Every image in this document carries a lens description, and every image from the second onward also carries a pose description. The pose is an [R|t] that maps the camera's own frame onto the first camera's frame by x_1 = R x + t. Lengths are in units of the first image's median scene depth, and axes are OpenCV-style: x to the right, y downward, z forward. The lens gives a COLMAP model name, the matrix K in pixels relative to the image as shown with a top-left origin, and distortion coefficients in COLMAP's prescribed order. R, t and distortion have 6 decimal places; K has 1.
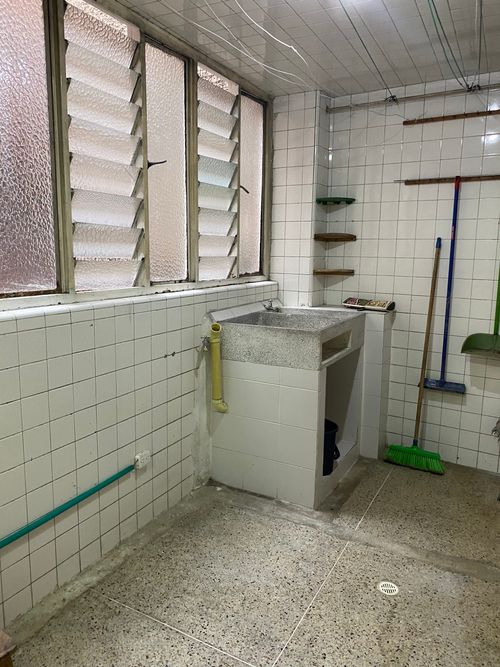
lens RADIAL K [[508.2, 0, 248.4], [0, 508.2, 335.7], [0, 0, 1]] dist [0.021518, -0.027270]
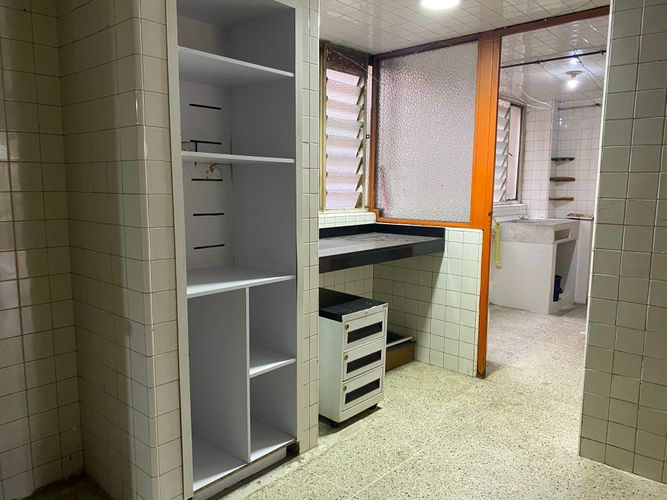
lens RADIAL K [[508.2, 0, 331.1], [0, 508.2, 246.8], [0, 0, 1]] dist [0.021518, -0.027270]
pose [[0.968114, 0.026160, -0.249142, -0.164793], [-0.038583, 0.998237, -0.045111, 0.157298], [0.247522, 0.053285, 0.967416, -0.931614]]
